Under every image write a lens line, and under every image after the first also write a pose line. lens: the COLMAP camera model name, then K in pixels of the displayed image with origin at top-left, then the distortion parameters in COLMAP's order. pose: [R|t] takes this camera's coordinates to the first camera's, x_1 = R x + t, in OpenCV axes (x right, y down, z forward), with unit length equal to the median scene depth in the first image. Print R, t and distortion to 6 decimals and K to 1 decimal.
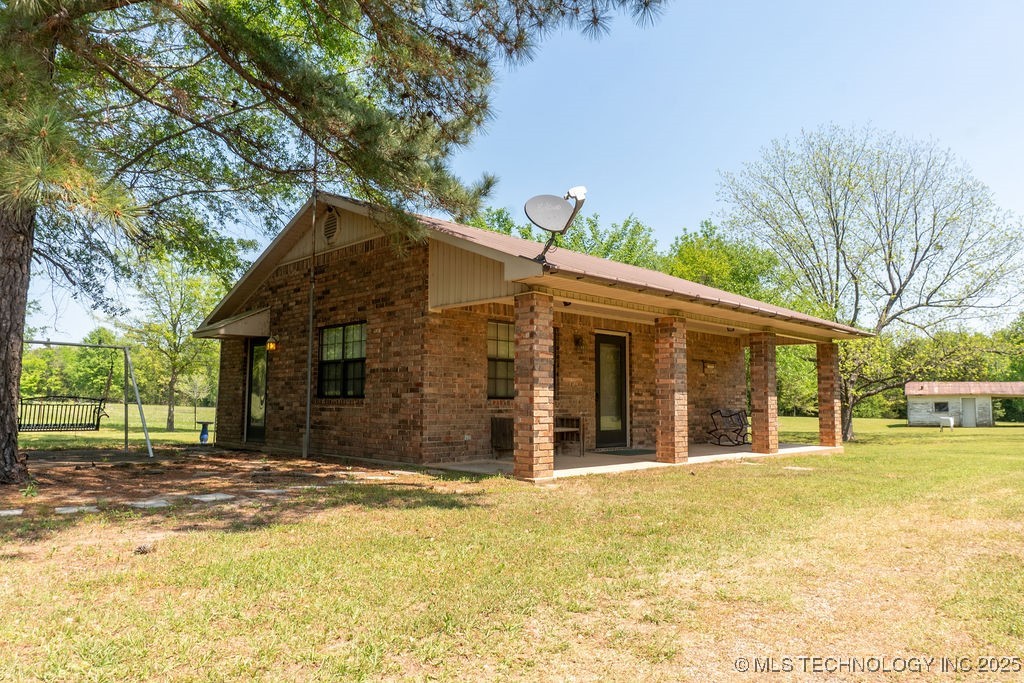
lens RADIAL K [[731.5, 0, 513.5], [0, 731.5, 360.5], [0, 0, 1]] dist [-0.002354, -0.000484]
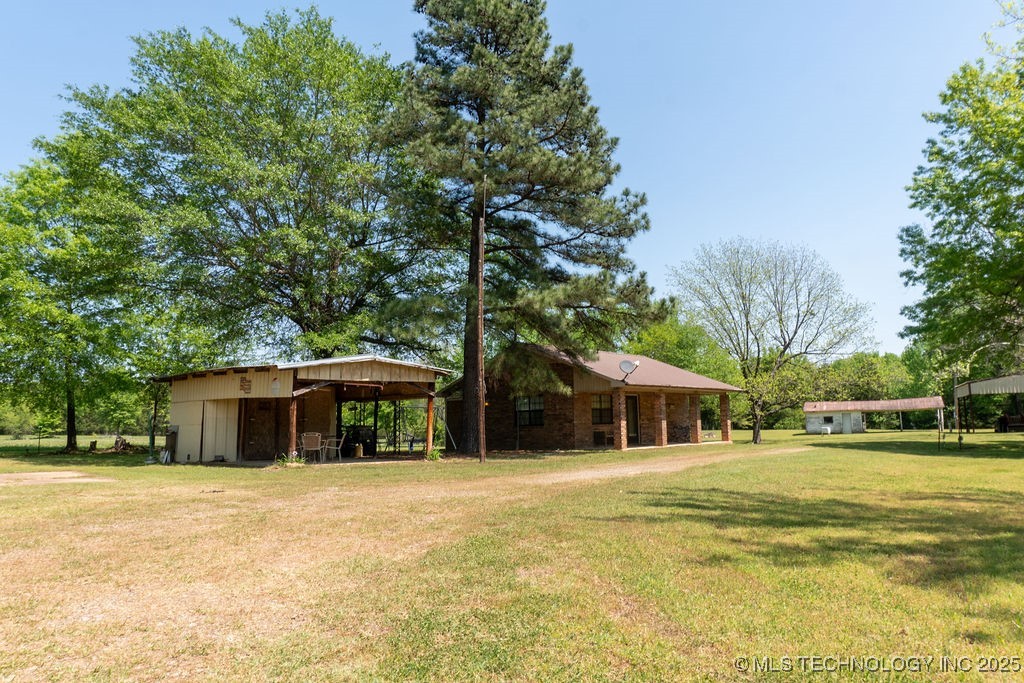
lens RADIAL K [[722.4, 0, 512.0], [0, 722.4, 341.5], [0, 0, 1]] dist [-0.001947, -0.002296]
pose [[0.997678, -0.018999, 0.065402, -0.140644], [0.022610, 0.998234, -0.054929, -0.031685], [-0.064243, 0.056280, 0.996346, -0.459564]]
